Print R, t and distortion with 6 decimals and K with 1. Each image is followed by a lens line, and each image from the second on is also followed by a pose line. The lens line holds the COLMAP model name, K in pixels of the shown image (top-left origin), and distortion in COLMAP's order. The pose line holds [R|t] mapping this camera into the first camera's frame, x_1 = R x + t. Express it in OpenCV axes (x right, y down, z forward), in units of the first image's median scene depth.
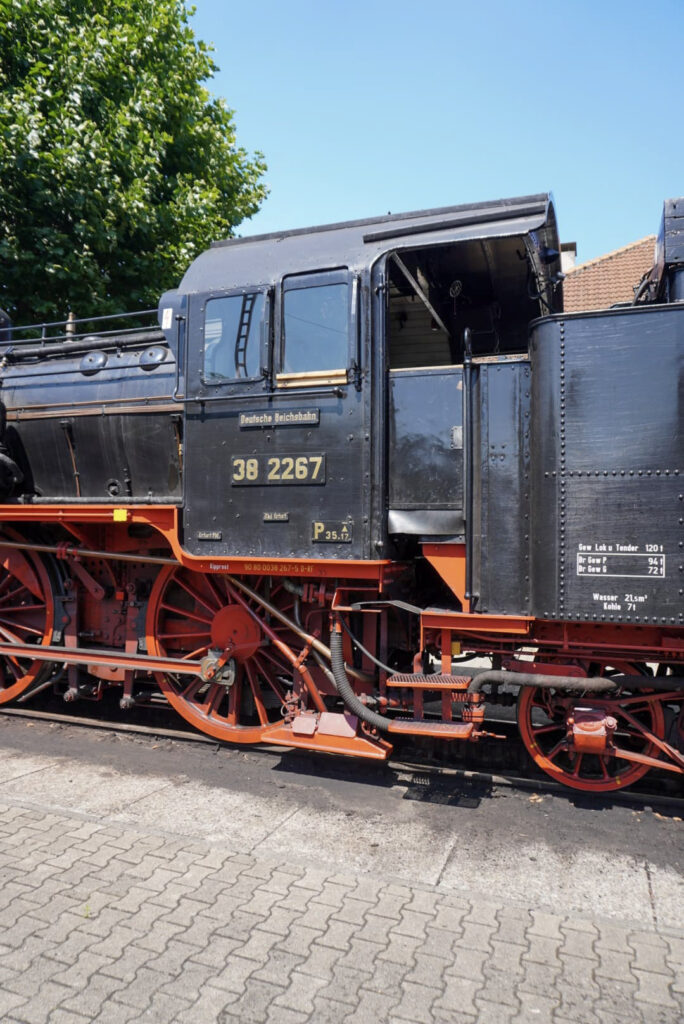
lens RADIAL K [[653.4, 0, 342.0], [0, 653.4, 532.6], [0, 0, 1]] dist [-0.023897, -0.000067]
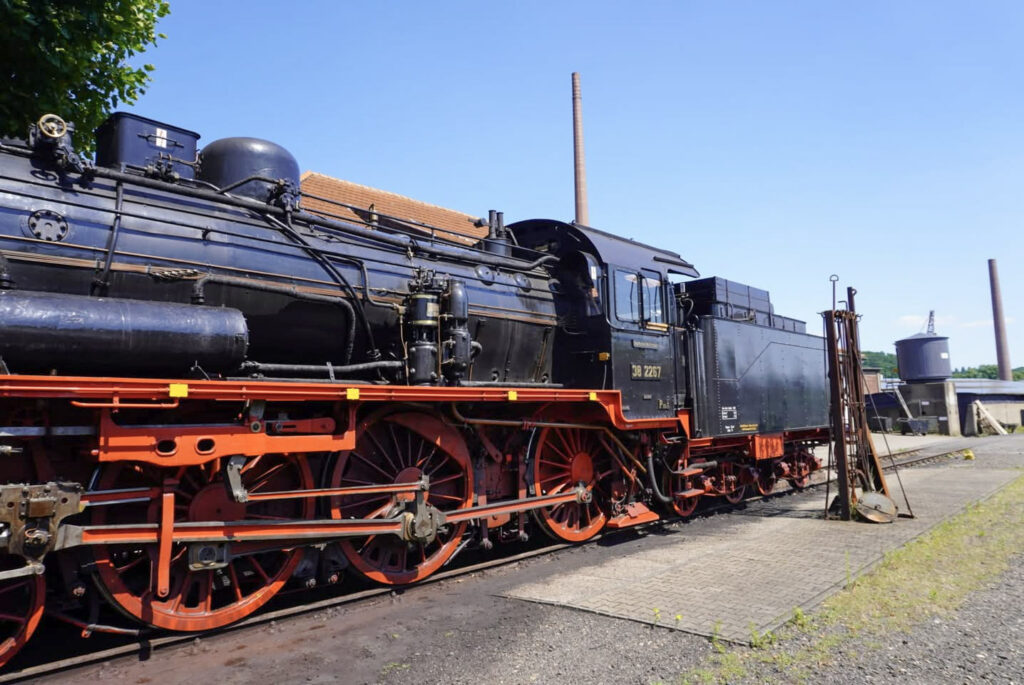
lens RADIAL K [[692.9, 0, 516.9], [0, 692.9, 345.3], [0, 0, 1]] dist [-0.032090, 0.036993]
pose [[0.406072, 0.055659, 0.912144, -1.727058], [0.014086, 0.997644, -0.067147, -0.036431], [-0.913732, 0.040115, 0.404332, 0.442965]]
